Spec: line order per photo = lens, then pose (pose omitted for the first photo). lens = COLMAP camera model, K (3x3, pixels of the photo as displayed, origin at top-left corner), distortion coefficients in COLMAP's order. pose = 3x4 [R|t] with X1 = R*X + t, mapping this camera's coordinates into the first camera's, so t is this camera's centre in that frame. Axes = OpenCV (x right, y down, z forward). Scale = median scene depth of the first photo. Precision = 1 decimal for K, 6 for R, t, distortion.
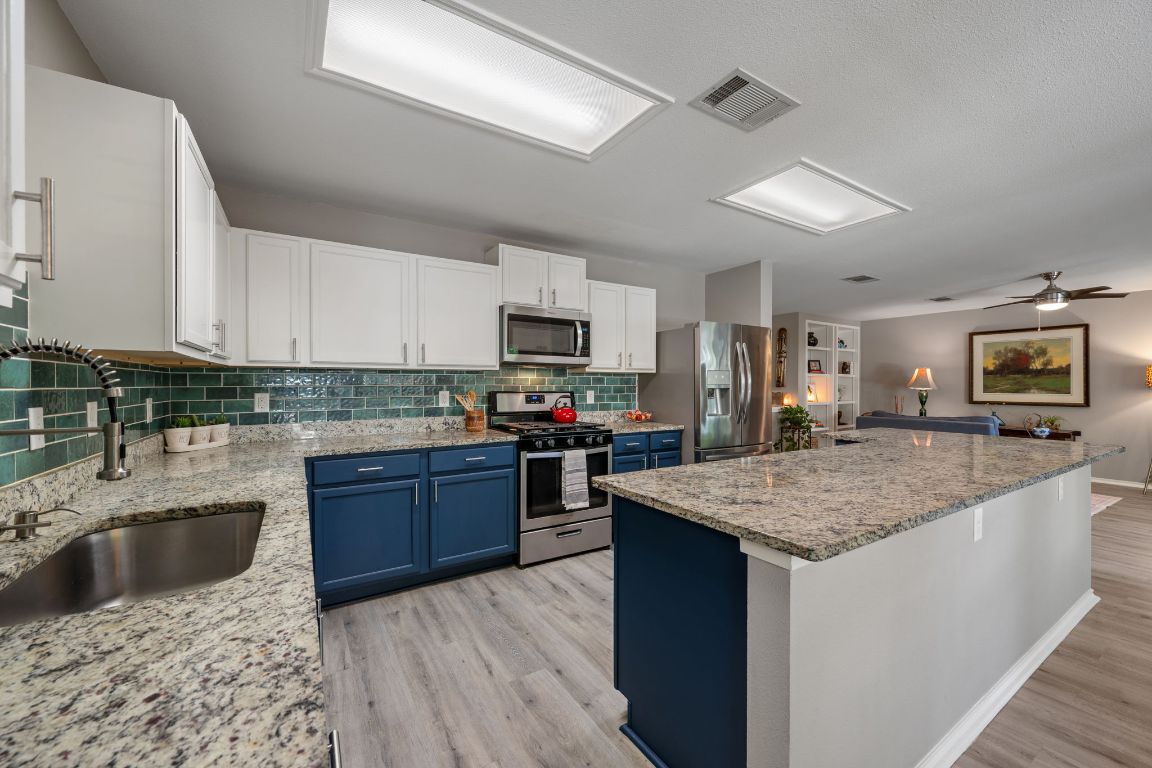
lens RADIAL K [[448.5, 0, 573.9], [0, 448.5, 386.9], [0, 0, 1]] dist [-0.000501, 0.000593]
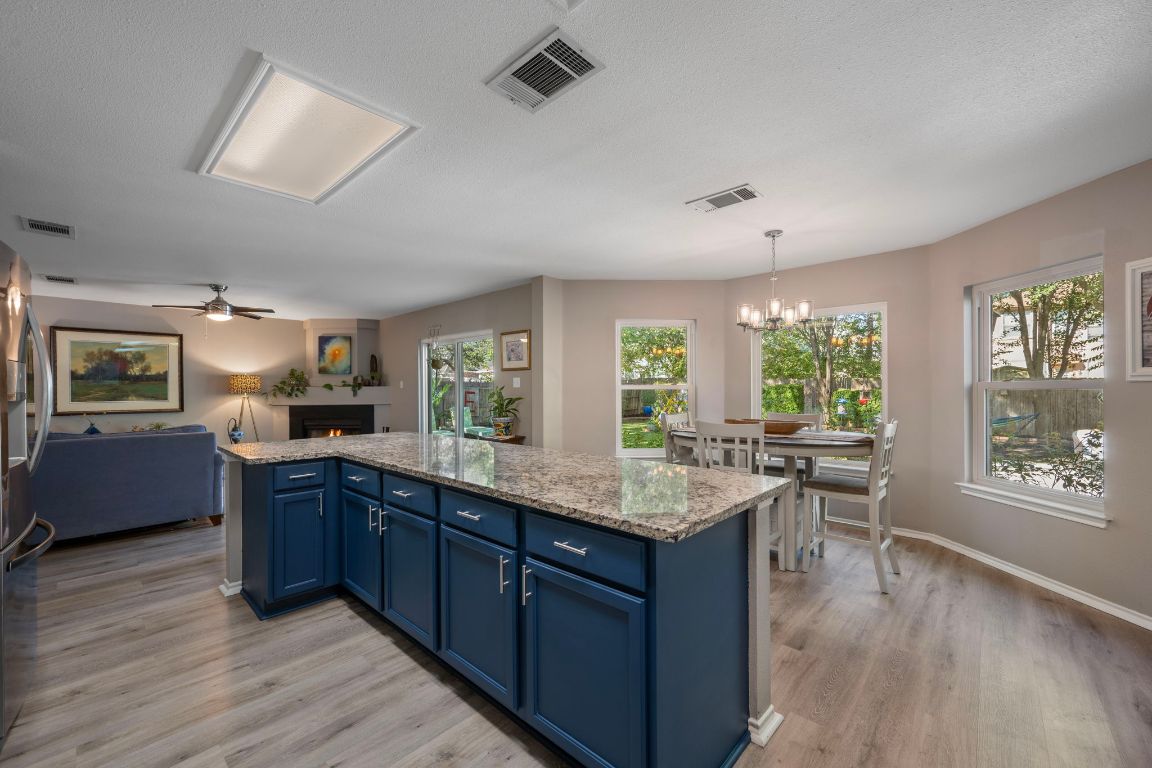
lens RADIAL K [[448.5, 0, 574.0], [0, 448.5, 386.6], [0, 0, 1]] dist [-0.000501, 0.000593]
pose [[-0.267829, 0.005214, 0.963452, -0.146762], [0.010499, 0.999942, -0.002492, -0.003056], [-0.963409, 0.009448, -0.267868, 0.385426]]
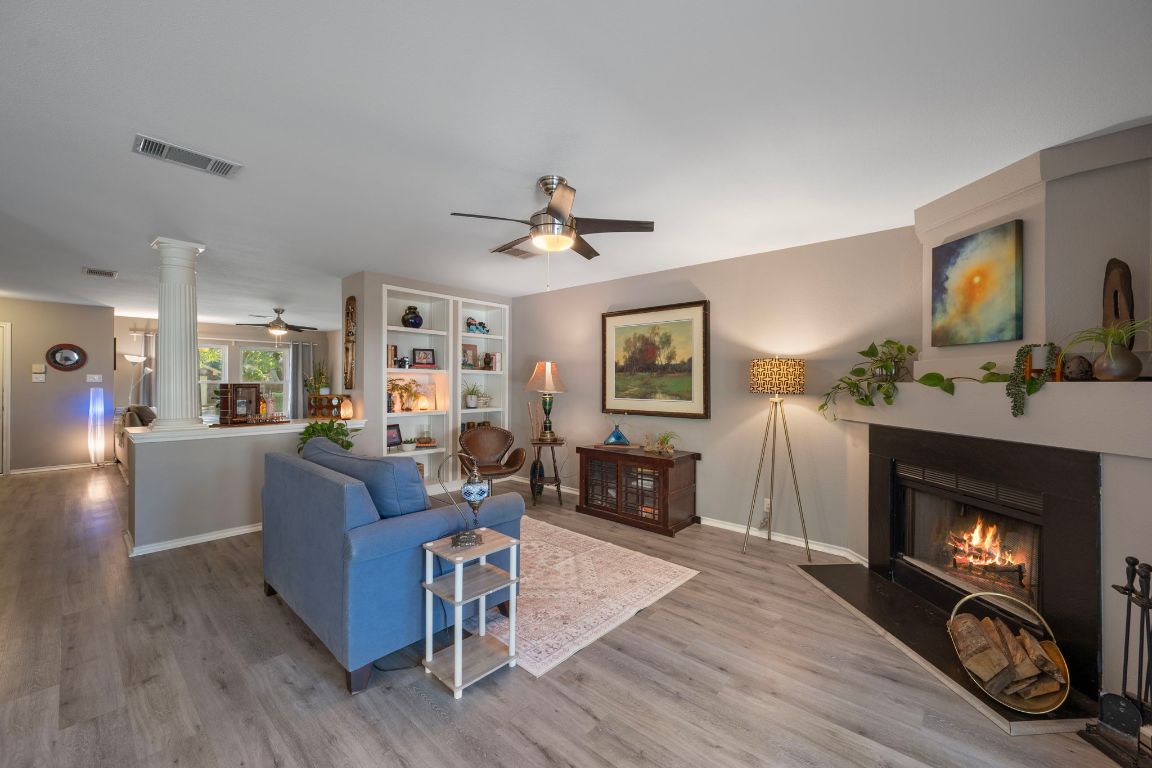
lens RADIAL K [[448.5, 0, 576.9], [0, 448.5, 379.6], [0, 0, 1]] dist [-0.000501, 0.000593]
pose [[0.959616, 0.003352, 0.281295, 0.760186], [-0.001126, 0.999967, -0.008076, -0.011175], [-0.281312, 0.007433, 0.959587, 0.387154]]
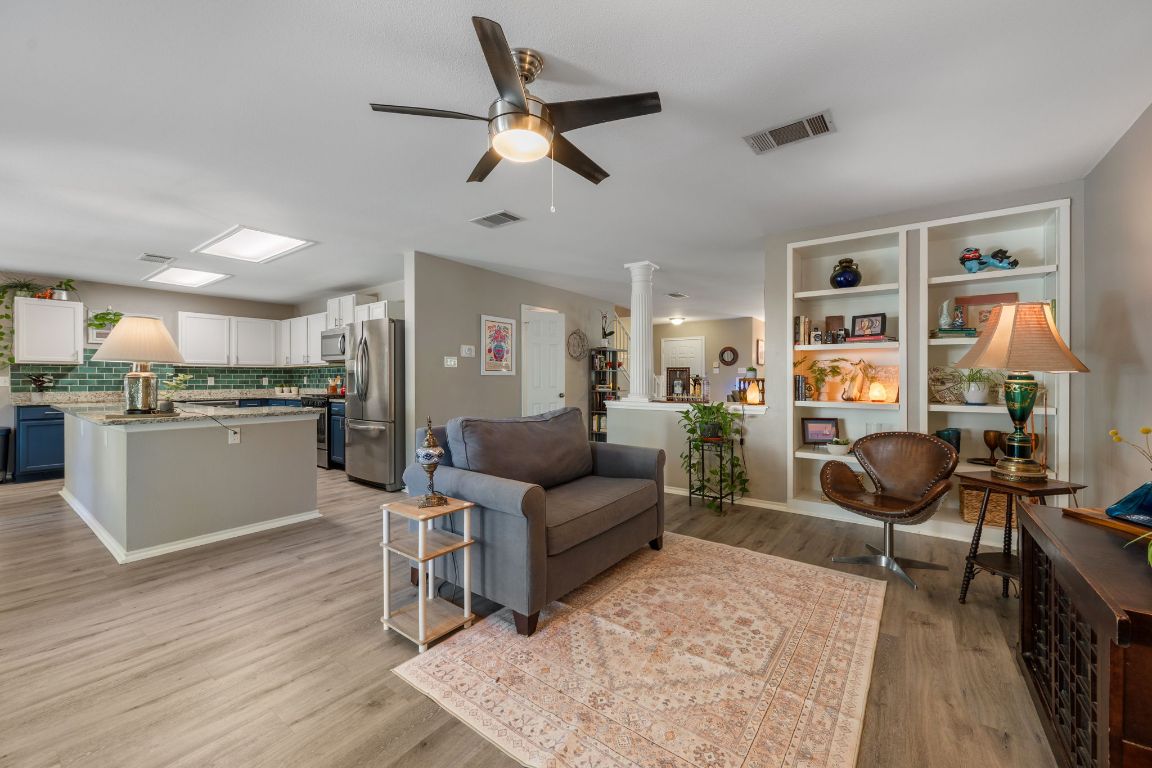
lens RADIAL K [[448.5, 0, 575.5], [0, 448.5, 379.3], [0, 0, 1]] dist [-0.000501, 0.000593]
pose [[0.372441, -0.000790, -0.928055, 1.151820], [-0.003414, 0.999992, -0.002221, 0.013973], [0.928050, 0.003995, 0.372435, 0.720205]]
